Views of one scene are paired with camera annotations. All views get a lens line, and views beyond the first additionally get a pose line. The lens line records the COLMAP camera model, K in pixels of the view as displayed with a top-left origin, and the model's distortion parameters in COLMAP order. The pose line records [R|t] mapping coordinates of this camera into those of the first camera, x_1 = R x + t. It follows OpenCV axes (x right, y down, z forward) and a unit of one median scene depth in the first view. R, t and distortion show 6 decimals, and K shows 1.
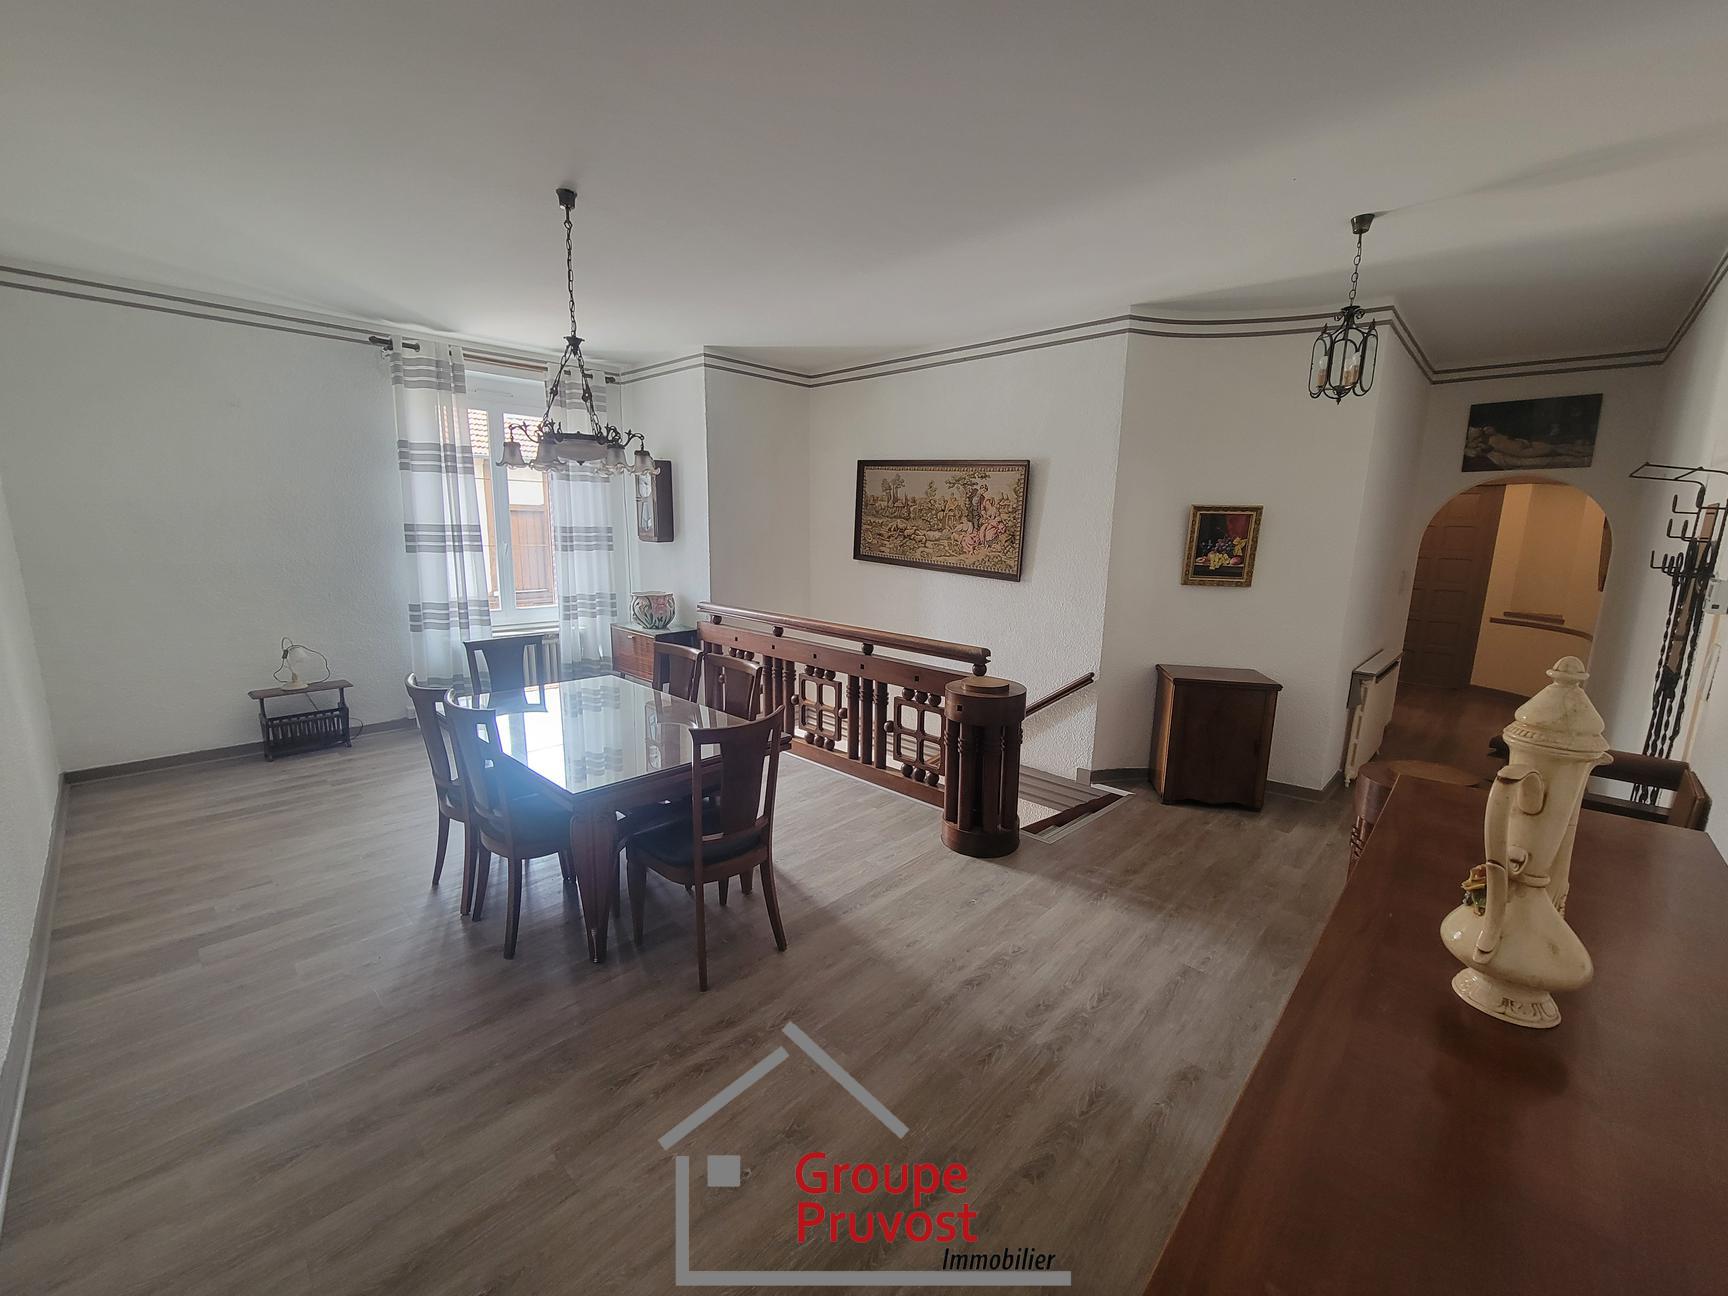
lens RADIAL K [[705.3, 0, 859.2], [0, 705.3, 655.6], [0, 0, 1]] dist [-0.001086, -0.000191]
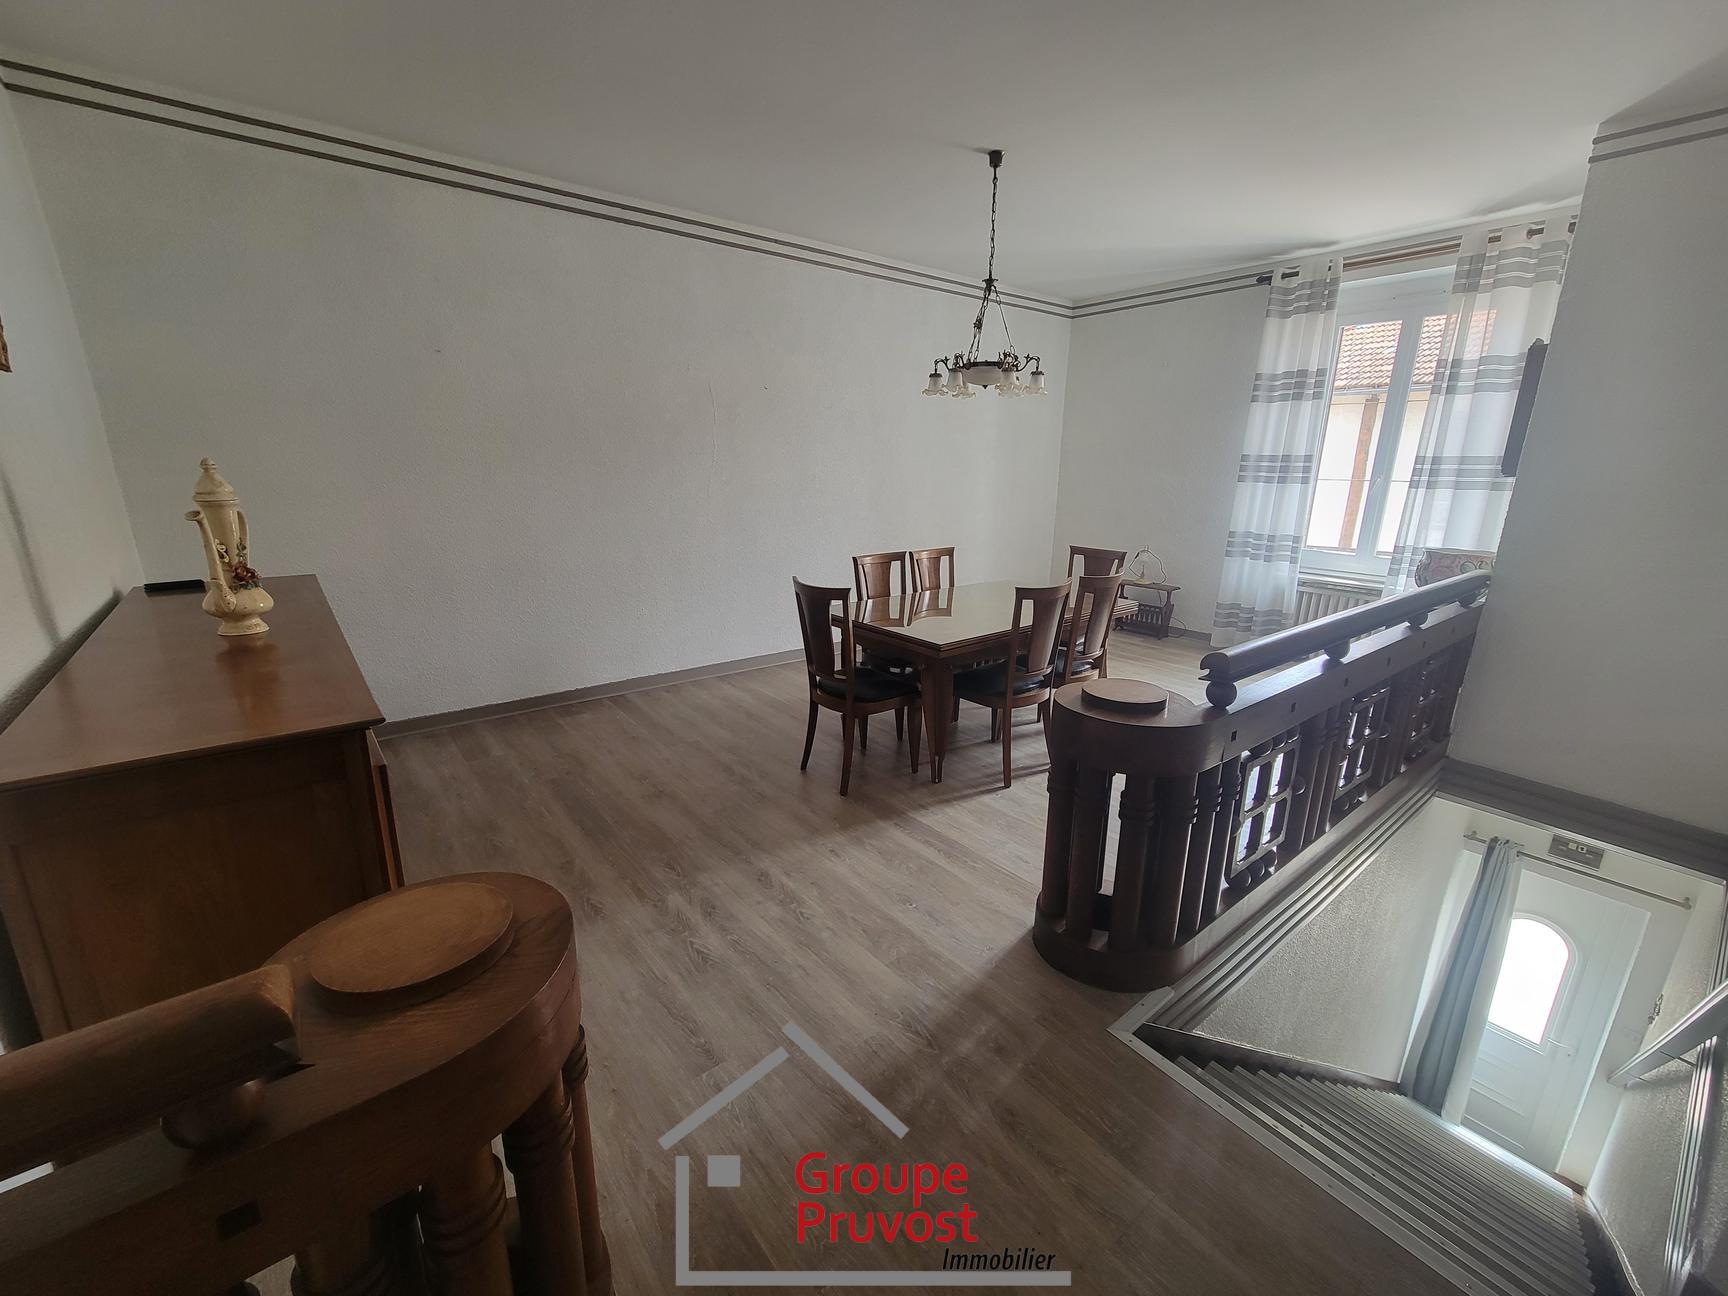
lens RADIAL K [[705.3, 0, 859.2], [0, 705.3, 655.6], [0, 0, 1]] dist [-0.001086, -0.000191]
pose [[-0.139132, 0.245141, -0.959452, 0.531065], [-0.197435, 0.942557, 0.269455, -0.071781], [0.970393, 0.226919, -0.082740, 0.583832]]
